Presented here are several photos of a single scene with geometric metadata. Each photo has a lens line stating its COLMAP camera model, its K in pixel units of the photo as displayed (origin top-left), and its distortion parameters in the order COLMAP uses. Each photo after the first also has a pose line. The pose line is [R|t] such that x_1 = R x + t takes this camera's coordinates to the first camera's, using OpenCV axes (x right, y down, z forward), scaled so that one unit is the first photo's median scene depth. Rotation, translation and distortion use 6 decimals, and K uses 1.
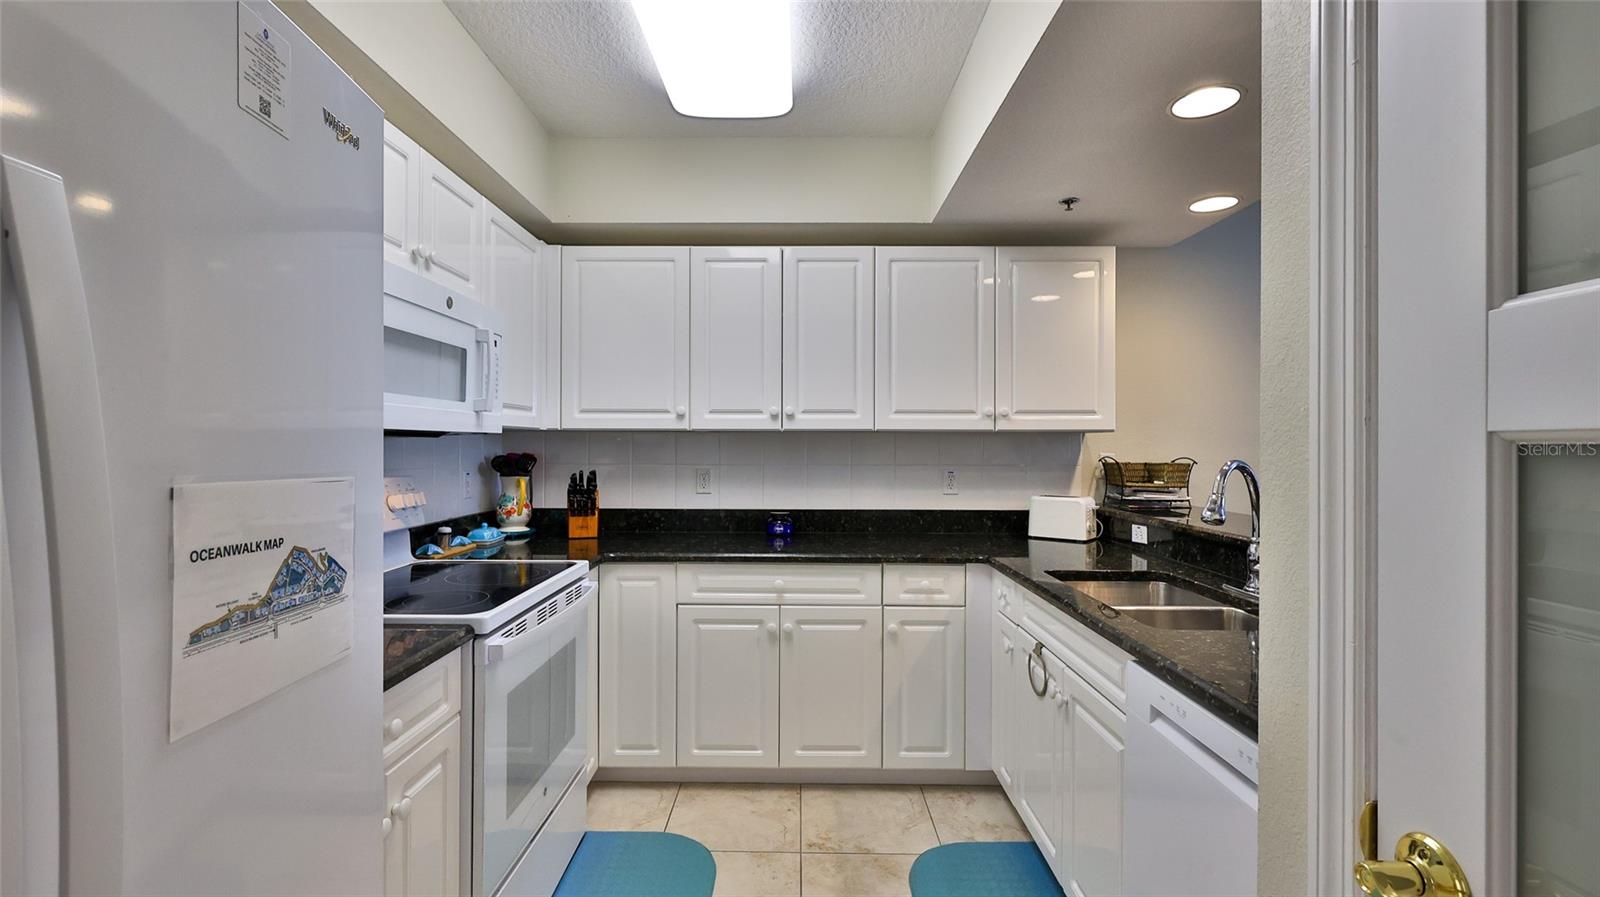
lens RADIAL K [[706.9, 0, 793.8], [0, 706.9, 447.1], [0, 0, 1]] dist [-0.003574, -0.000112]
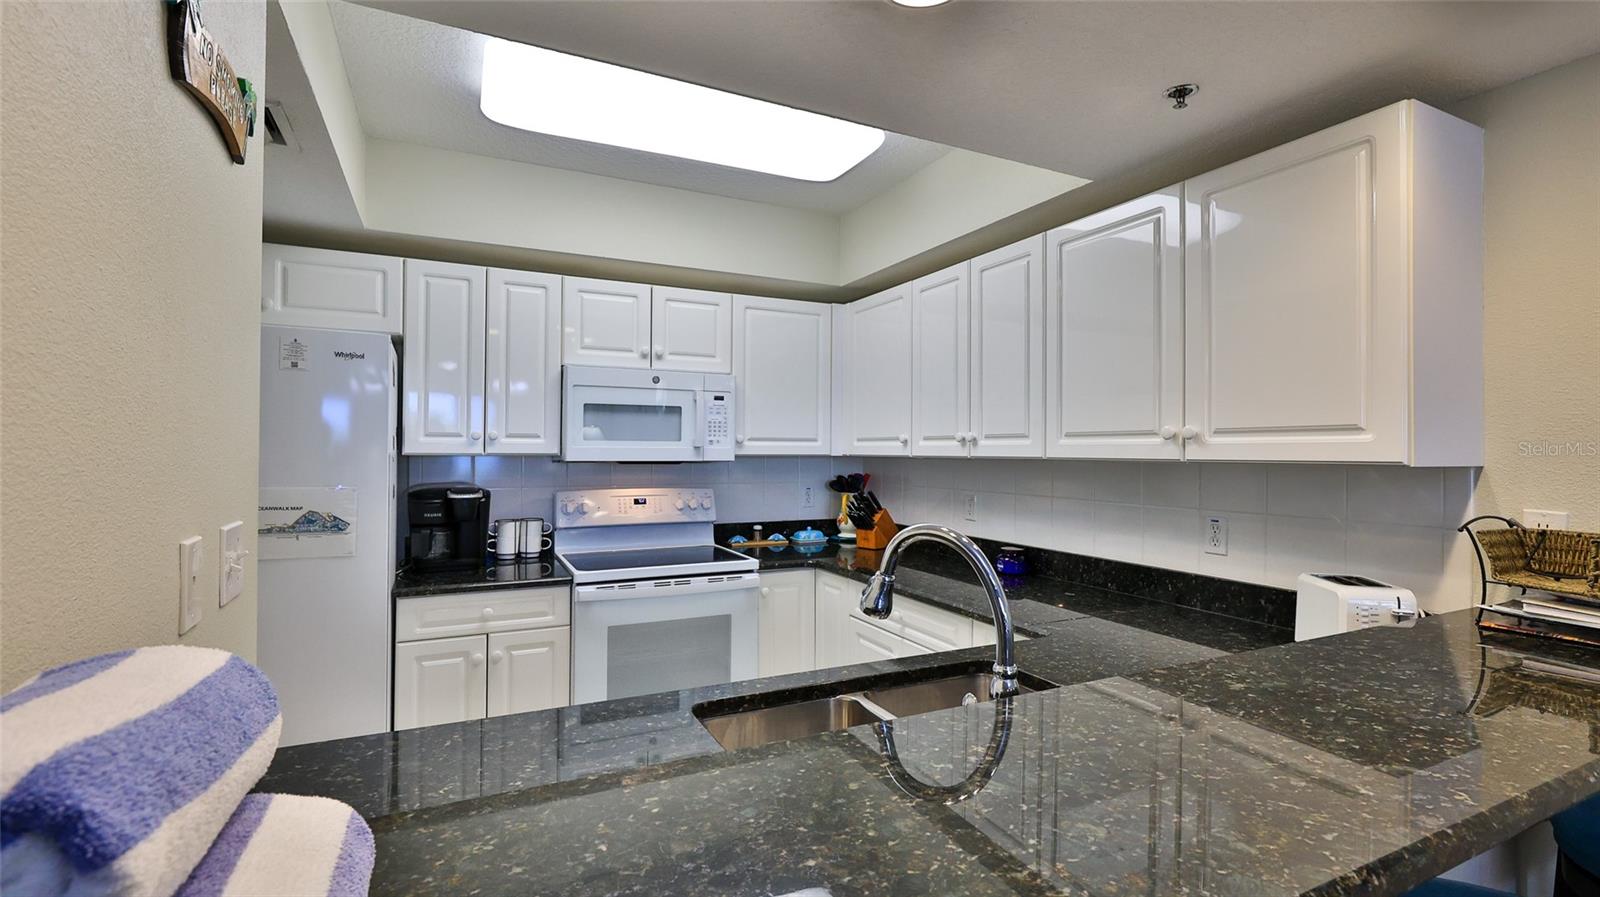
lens RADIAL K [[706.9, 0, 791.8], [0, 706.9, 450.0], [0, 0, 1]] dist [-0.003574, -0.000112]
pose [[0.444846, -0.001881, -0.895605, 0.711466], [-0.007245, 0.999958, -0.005698, -0.026997], [0.895578, 0.009023, 0.444814, 0.381440]]
